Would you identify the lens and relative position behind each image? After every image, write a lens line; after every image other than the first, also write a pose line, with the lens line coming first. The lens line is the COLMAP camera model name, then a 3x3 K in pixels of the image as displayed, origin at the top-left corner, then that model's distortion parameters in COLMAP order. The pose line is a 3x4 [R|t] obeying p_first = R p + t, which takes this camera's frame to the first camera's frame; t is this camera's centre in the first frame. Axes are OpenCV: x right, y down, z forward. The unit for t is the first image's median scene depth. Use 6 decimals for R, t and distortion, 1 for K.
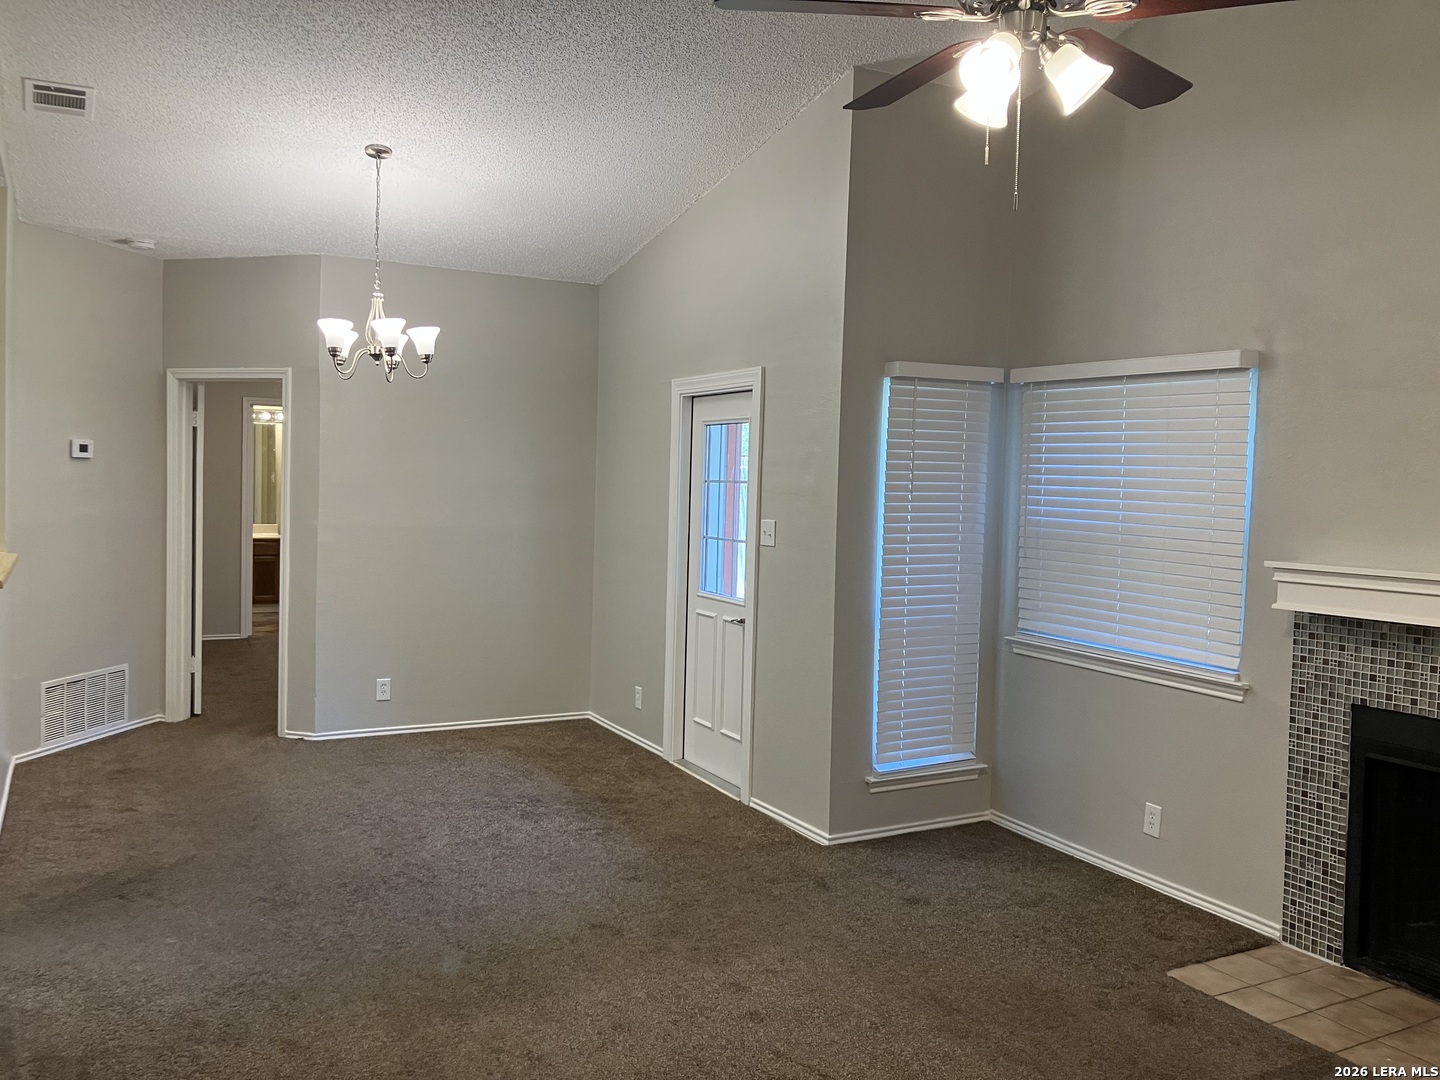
lens RADIAL K [[1190.3, 0, 709.1], [0, 1190.3, 535.5], [0, 0, 1]] dist [0.034984, -0.057745]
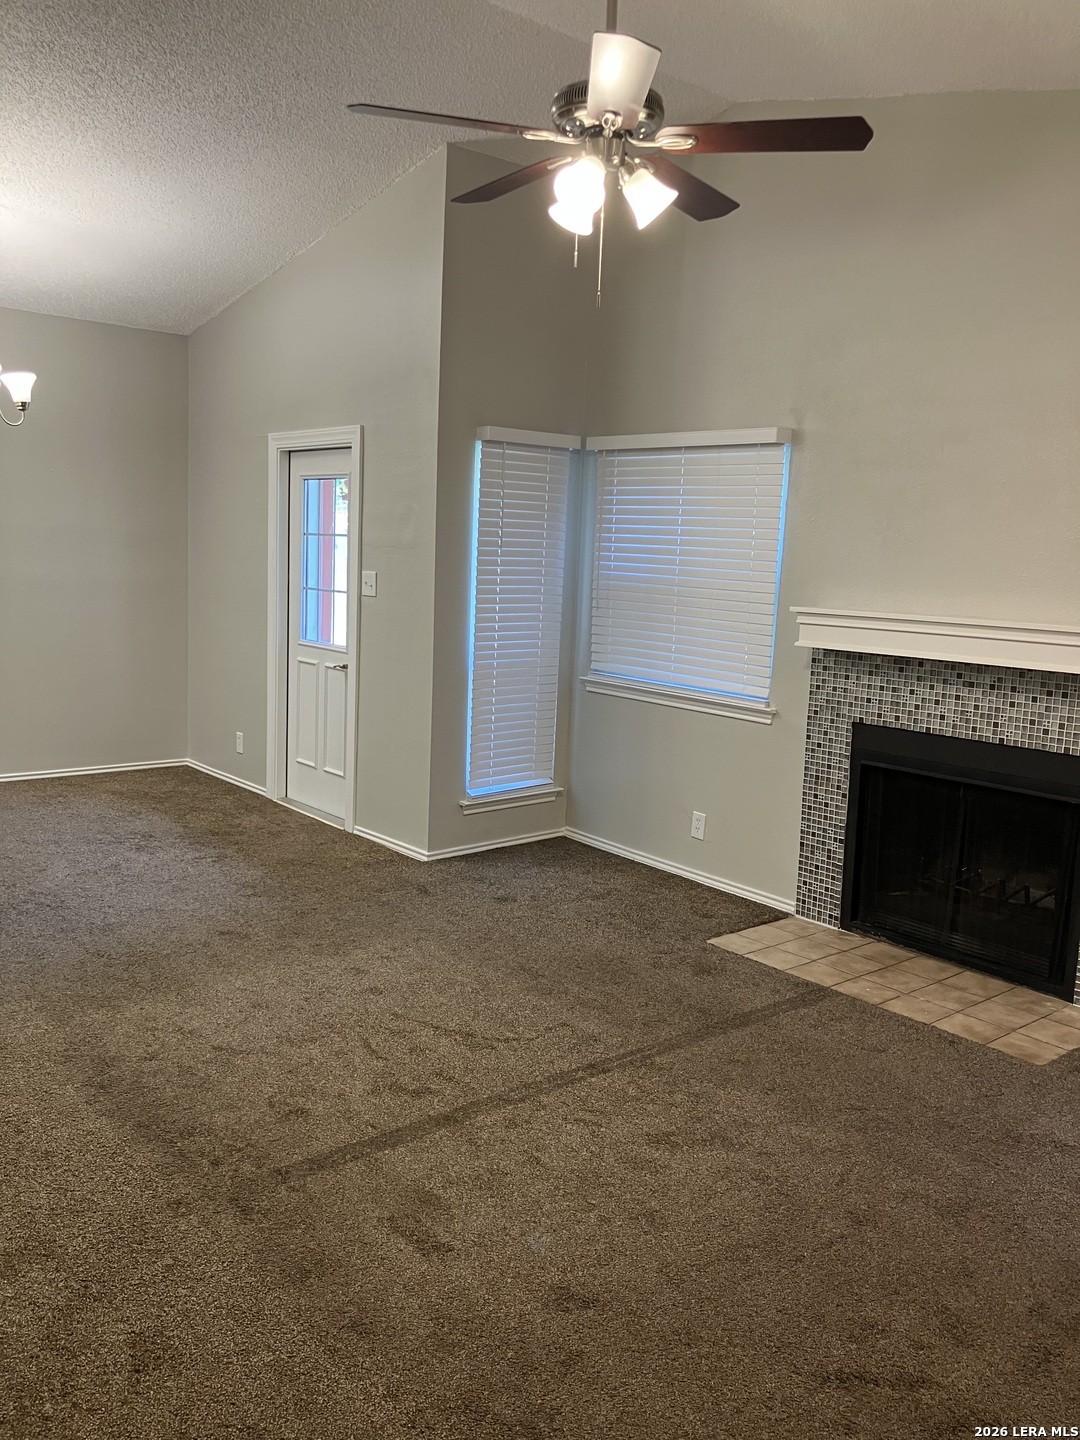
lens RADIAL K [[1190.3, 0, 536.7], [0, 1190.3, 715.6], [0, 0, 1]] dist [0.034984, -0.057745]
pose [[0.977281, -0.016223, 0.211327, -0.037273], [-0.004665, 0.995178, 0.097971, 0.012528], [-0.211898, -0.096731, 0.972493, -0.113114]]
